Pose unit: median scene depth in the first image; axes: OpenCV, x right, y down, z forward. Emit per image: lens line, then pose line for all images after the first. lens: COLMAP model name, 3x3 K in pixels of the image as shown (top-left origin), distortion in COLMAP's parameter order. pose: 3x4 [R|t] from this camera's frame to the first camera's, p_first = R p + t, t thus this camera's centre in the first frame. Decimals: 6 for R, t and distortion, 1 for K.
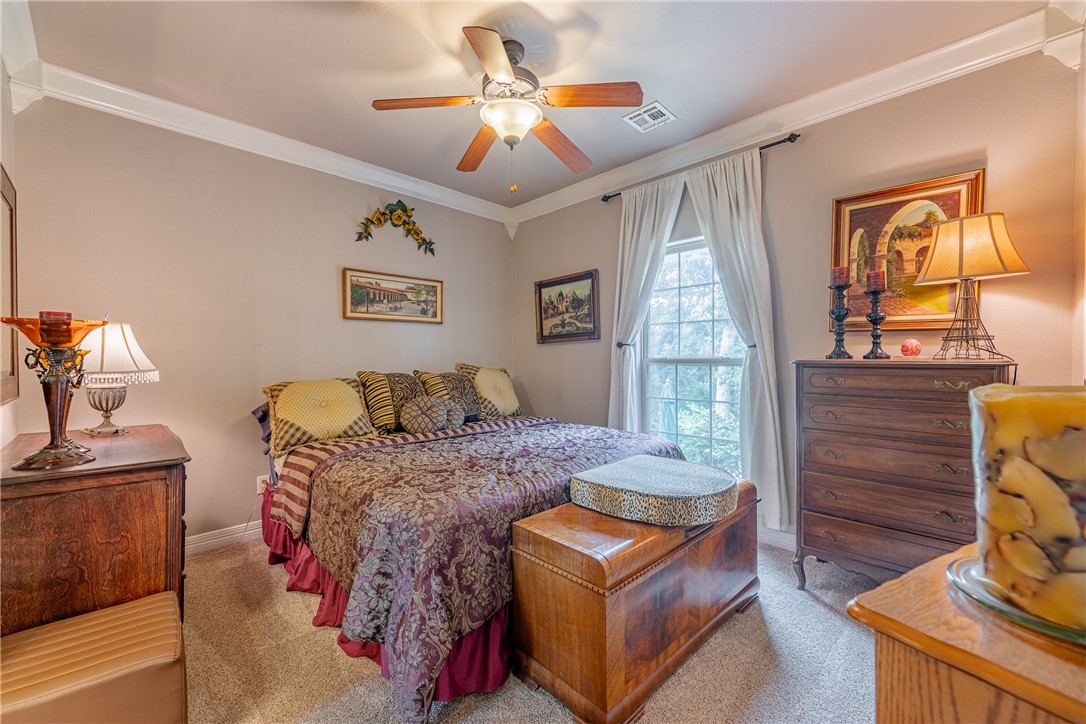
lens RADIAL K [[437.8, 0, 550.7], [0, 437.8, 359.8], [0, 0, 1]] dist [0.001398, -0.000096]
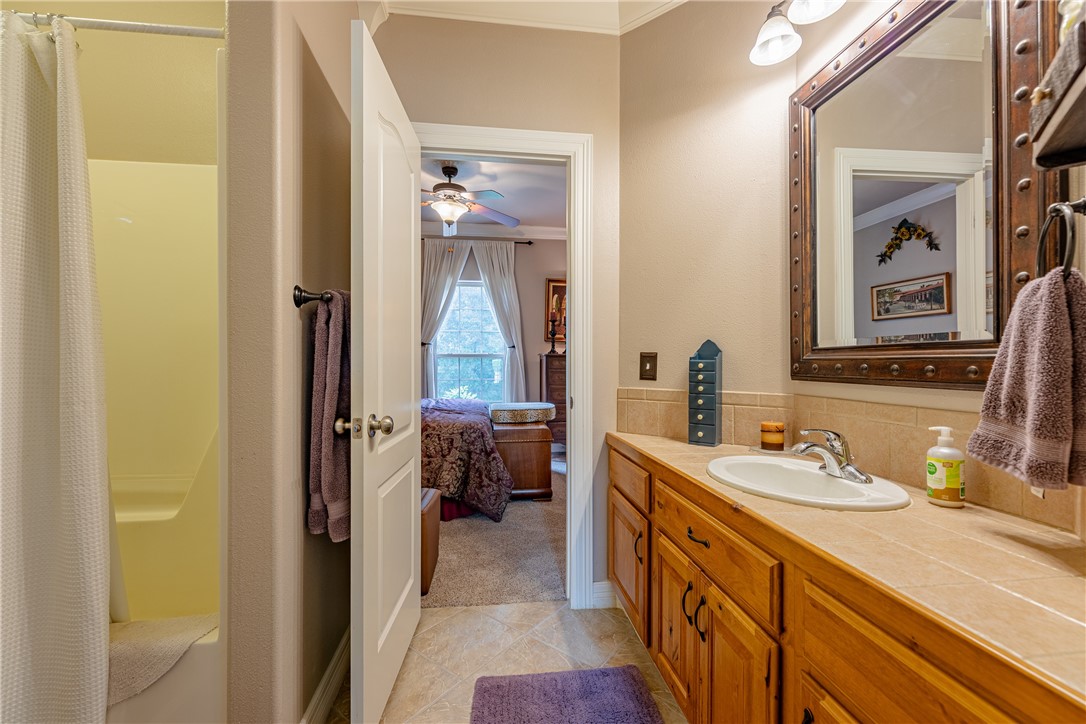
lens RADIAL K [[437.8, 0, 545.6], [0, 437.8, 362.2], [0, 0, 1]] dist [0.001398, -0.000096]
pose [[0.618172, 0.002835, 0.786038, -1.061144], [0.003564, 0.999973, -0.006409, 0.052097], [-0.786035, 0.006764, 0.618145, -0.307108]]
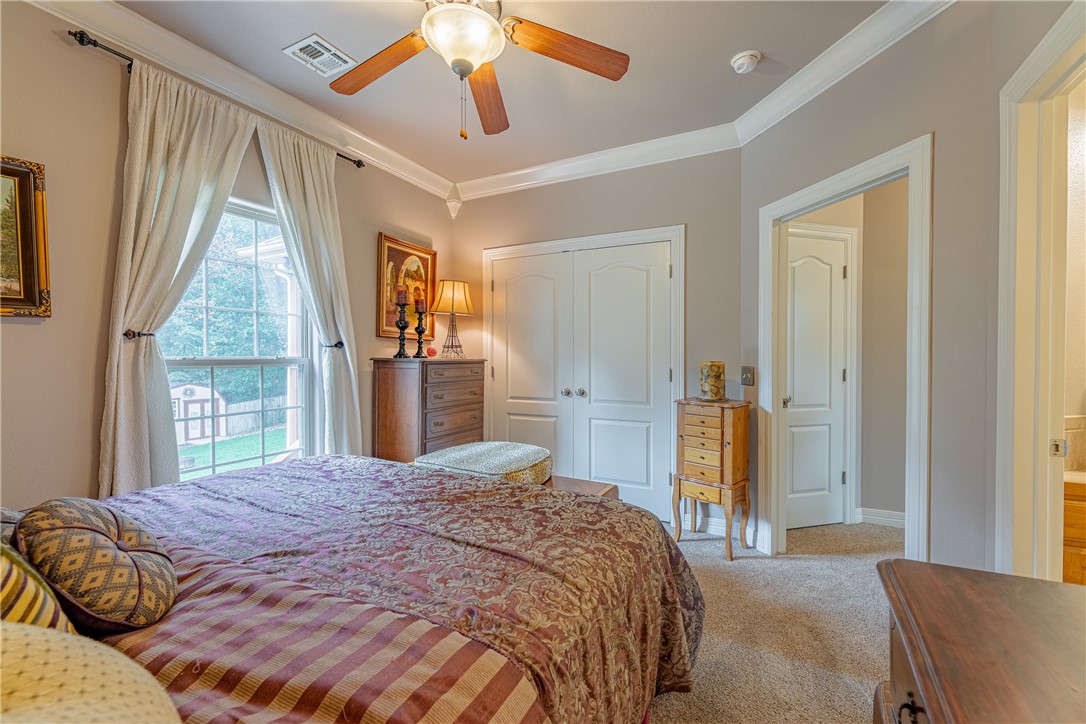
lens RADIAL K [[437.8, 0, 546.5], [0, 437.8, 361.7], [0, 0, 1]] dist [0.001398, -0.000096]
pose [[-0.282303, -0.009245, 0.959281, -0.751483], [0.007779, 0.999899, 0.011926, -0.003268], [-0.959294, 0.010829, -0.282202, 0.950424]]
